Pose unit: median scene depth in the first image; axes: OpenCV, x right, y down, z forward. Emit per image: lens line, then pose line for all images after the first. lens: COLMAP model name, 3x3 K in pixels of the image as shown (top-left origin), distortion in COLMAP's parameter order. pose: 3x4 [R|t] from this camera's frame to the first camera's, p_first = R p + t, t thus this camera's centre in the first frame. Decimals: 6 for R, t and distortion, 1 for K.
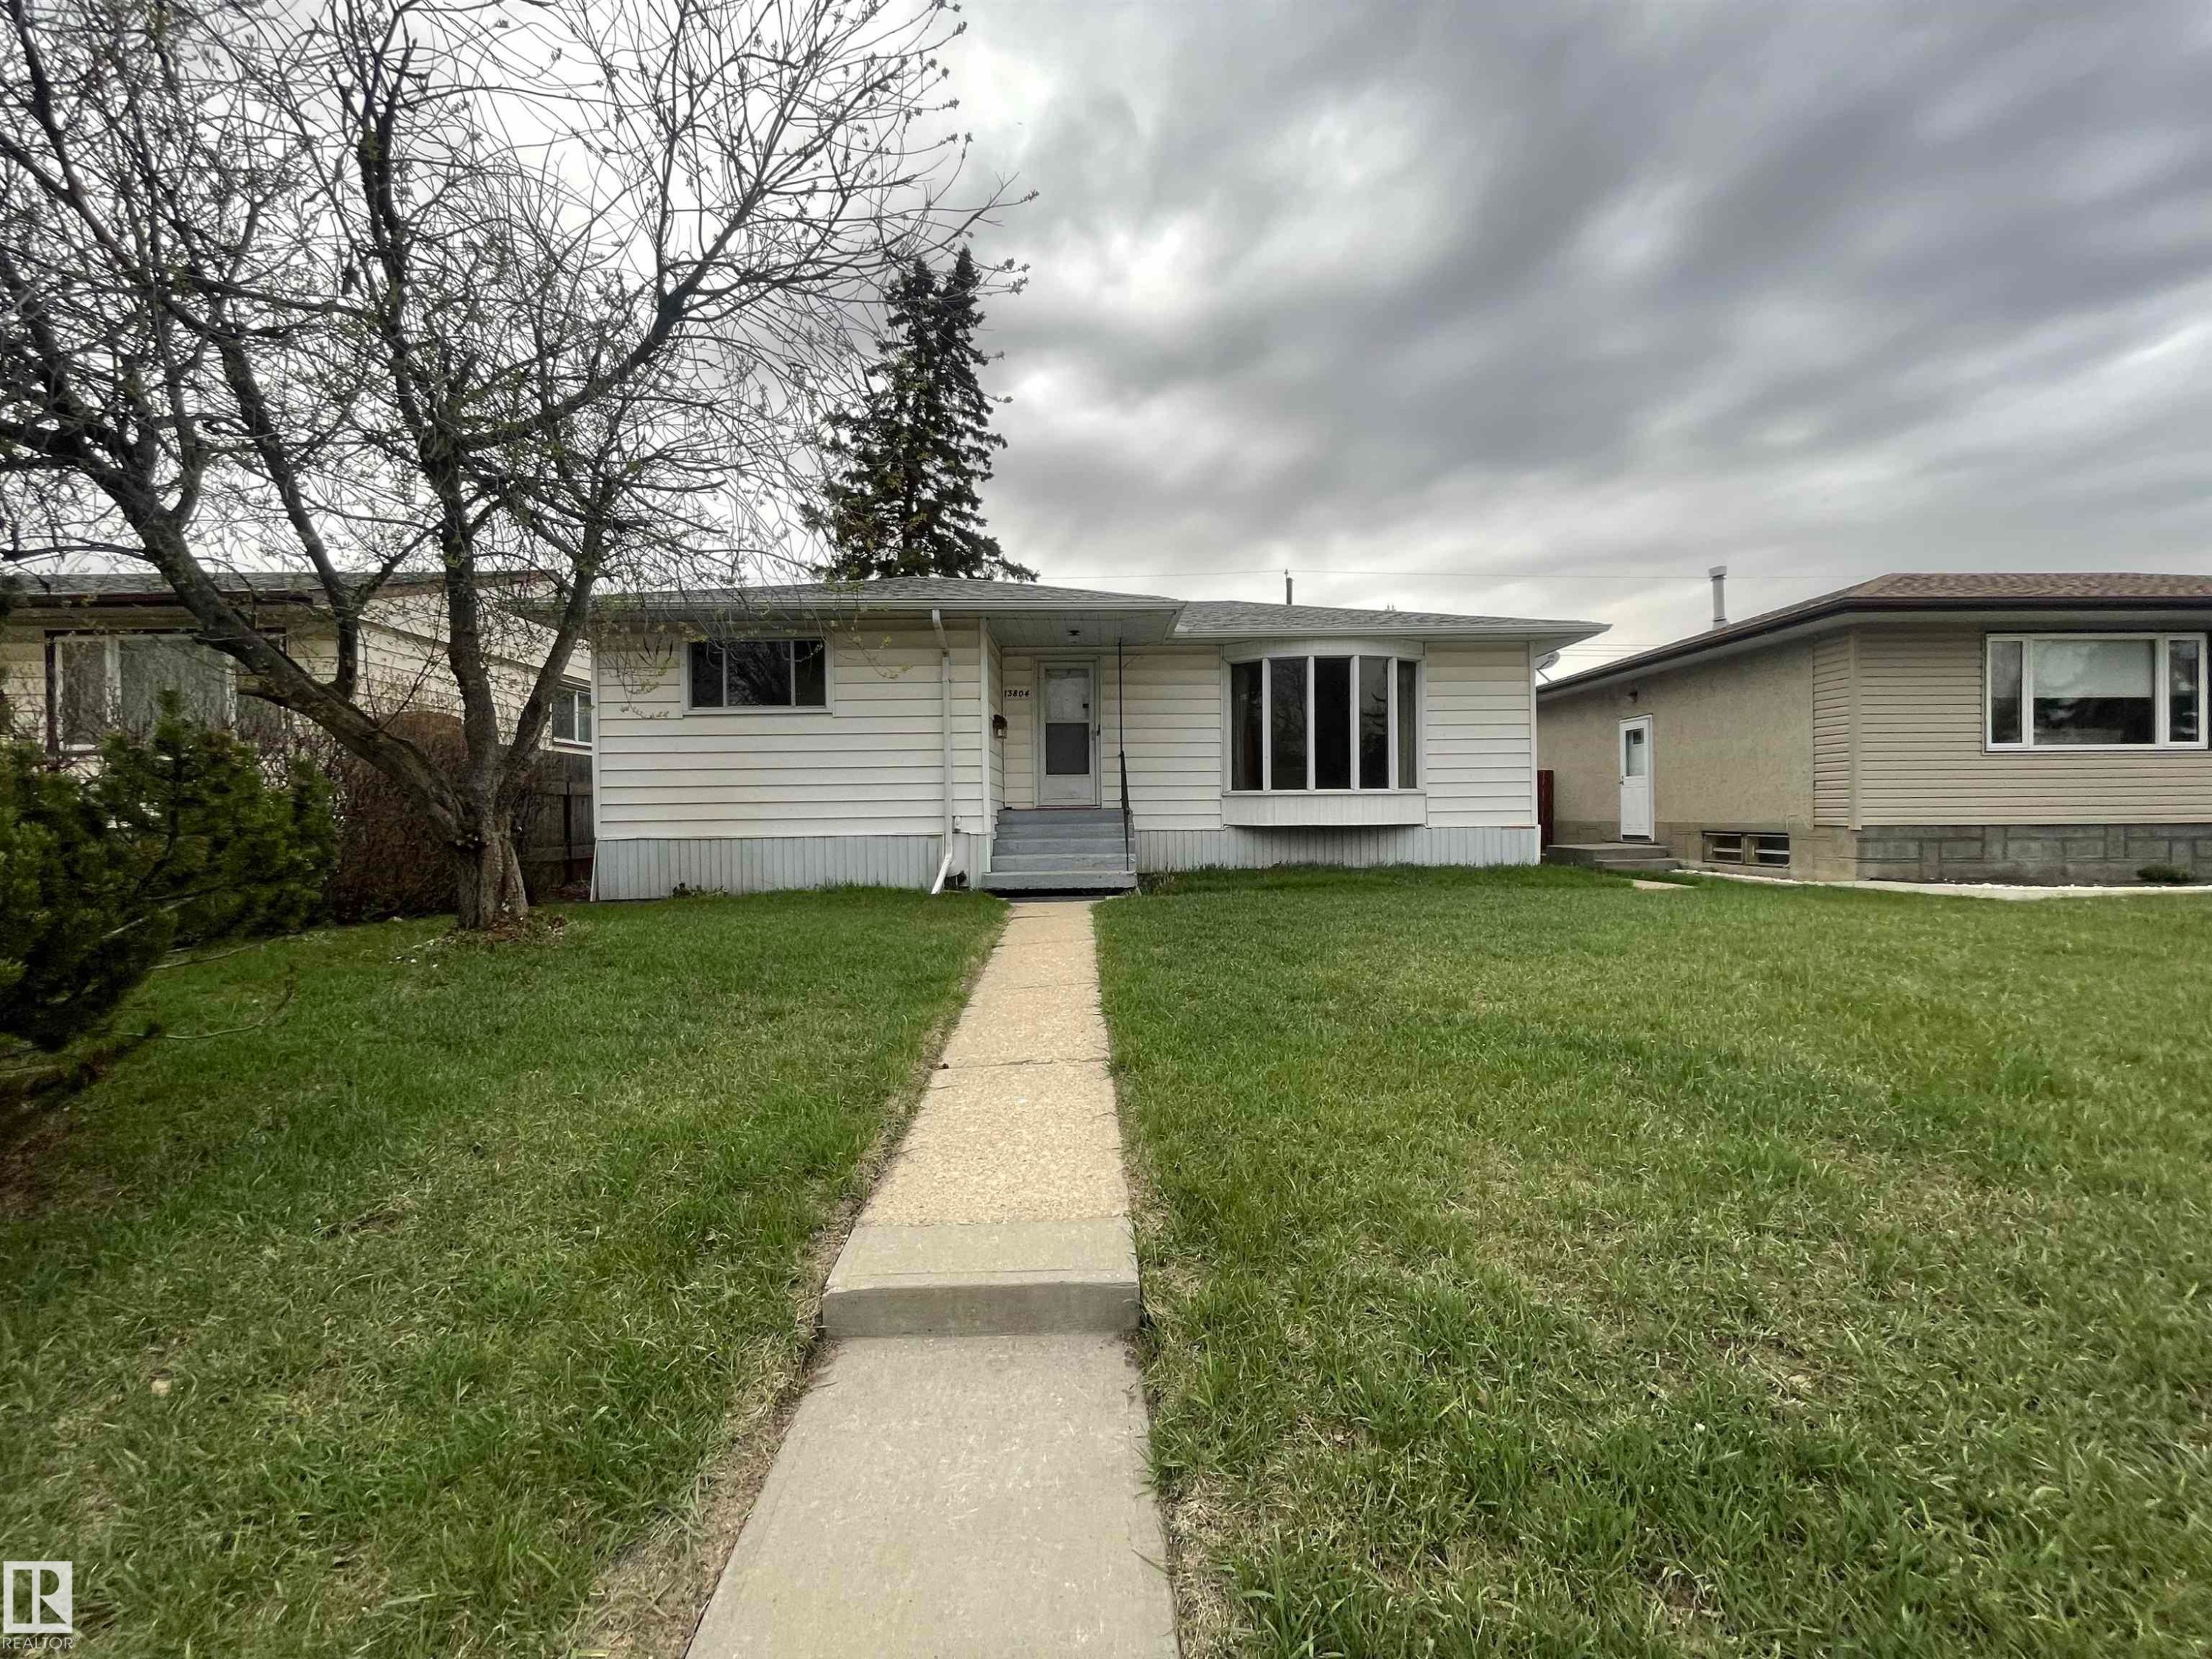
lens RADIAL K [[868.2, 0, 1091.3], [0, 868.2, 824.9], [0, 0, 1]] dist [-0.001235, 0.000174]
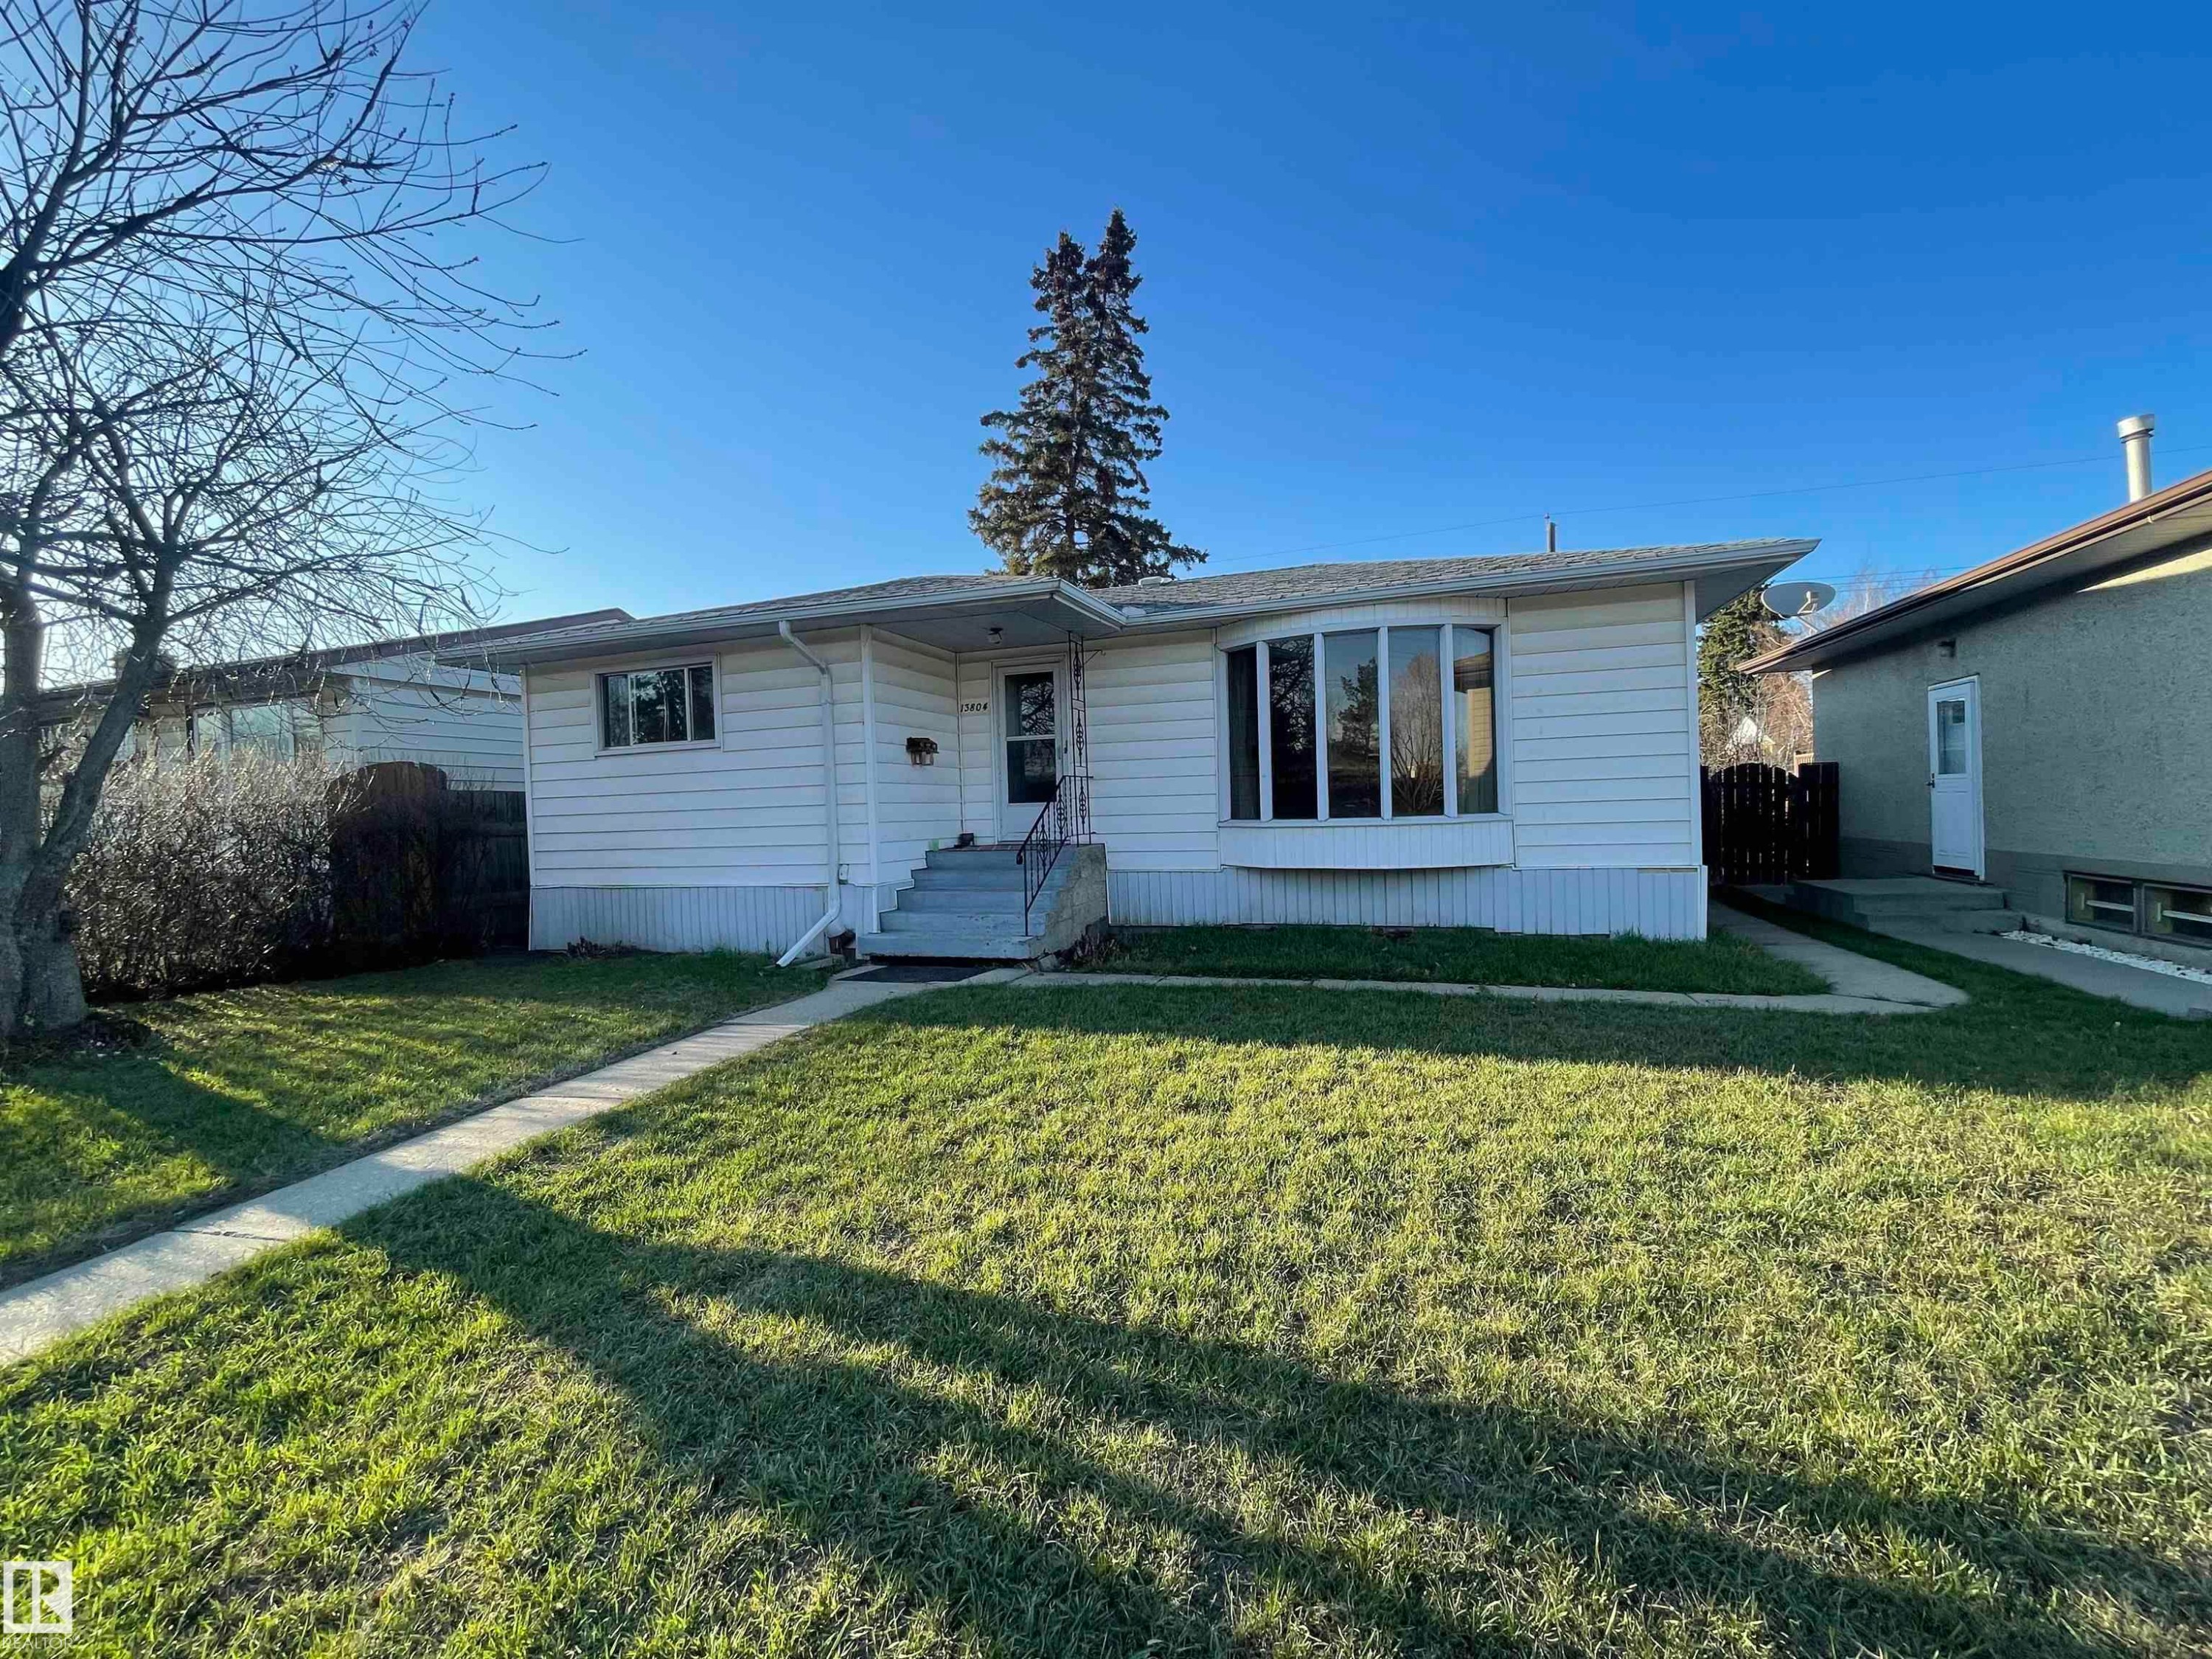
lens RADIAL K [[868.2, 0, 1109.3], [0, 868.2, 819.1], [0, 0, 1]] dist [-0.001235, 0.000174]
pose [[0.944867, -0.015028, -0.327108, 0.358345], [0.018097, 0.999816, 0.006339, -0.053903], [0.326953, -0.011909, 0.944966, 0.292404]]
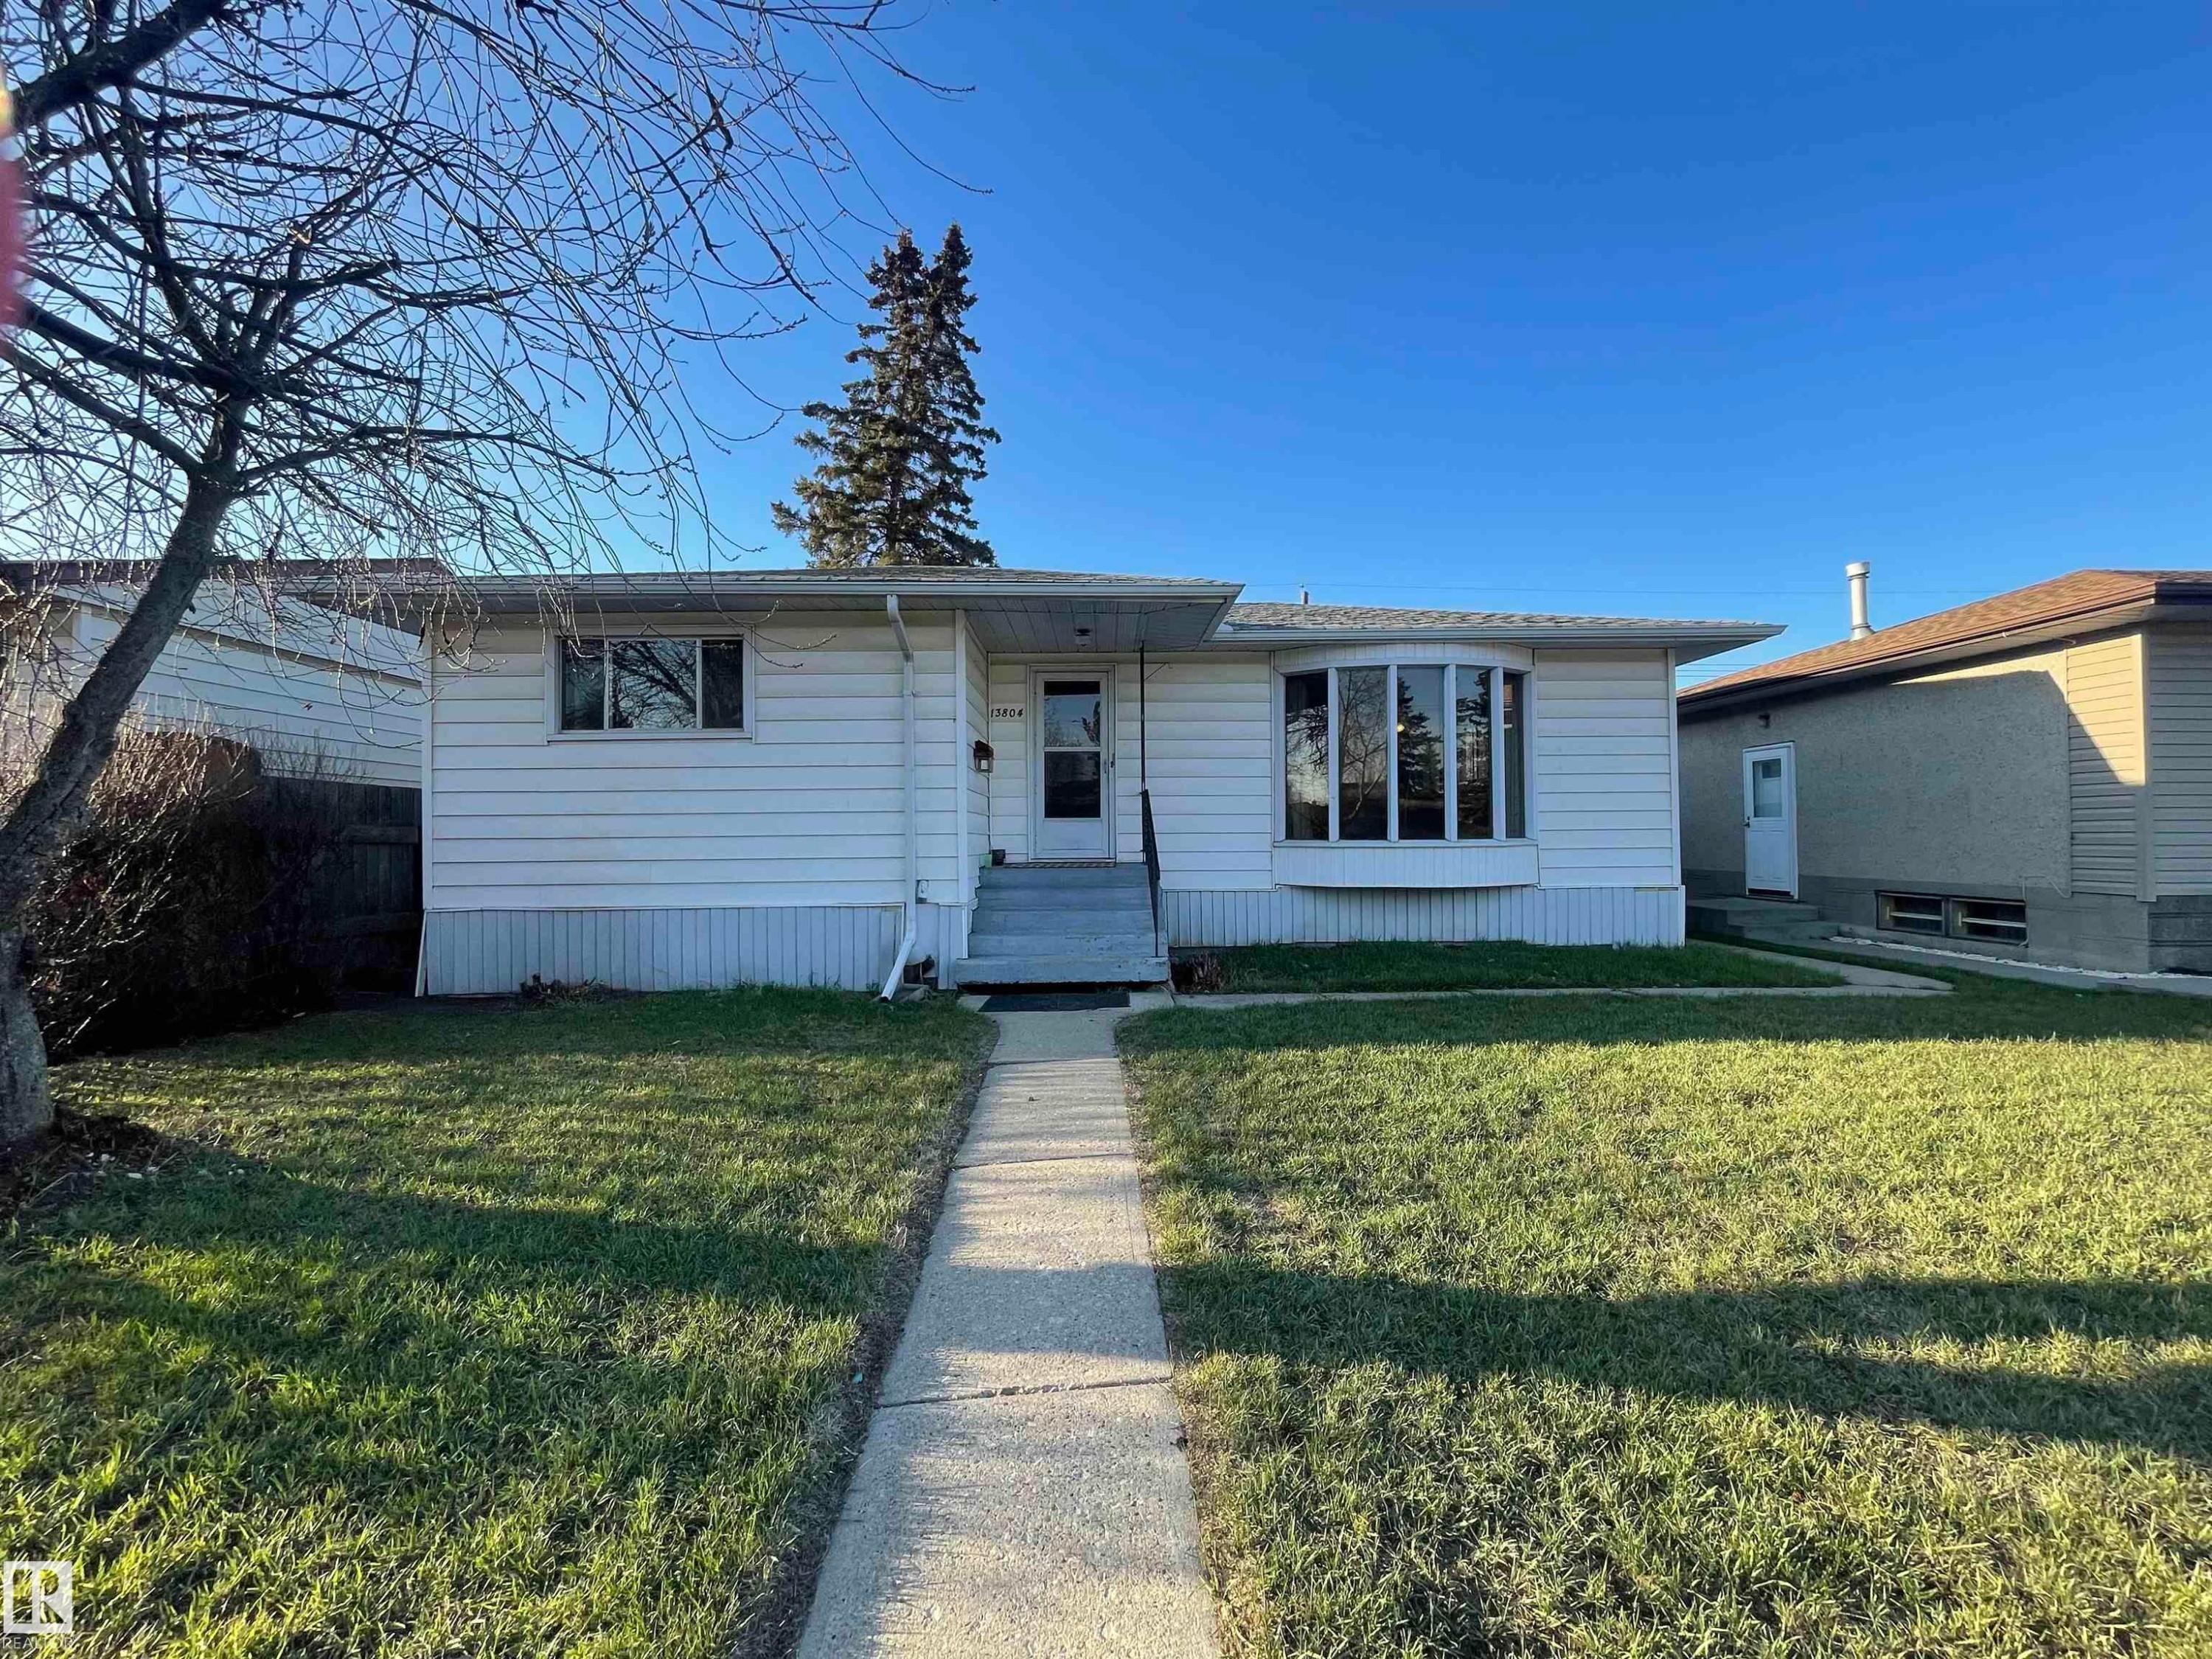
lens RADIAL K [[868.2, 0, 1091.3], [0, 868.2, 819.2], [0, 0, 1]] dist [-0.001235, 0.000174]
pose [[0.999981, 0.002983, 0.005472, -0.017445], [-0.002827, 0.999598, -0.028201, -0.041025], [-0.005554, 0.028185, 0.999587, 0.269590]]
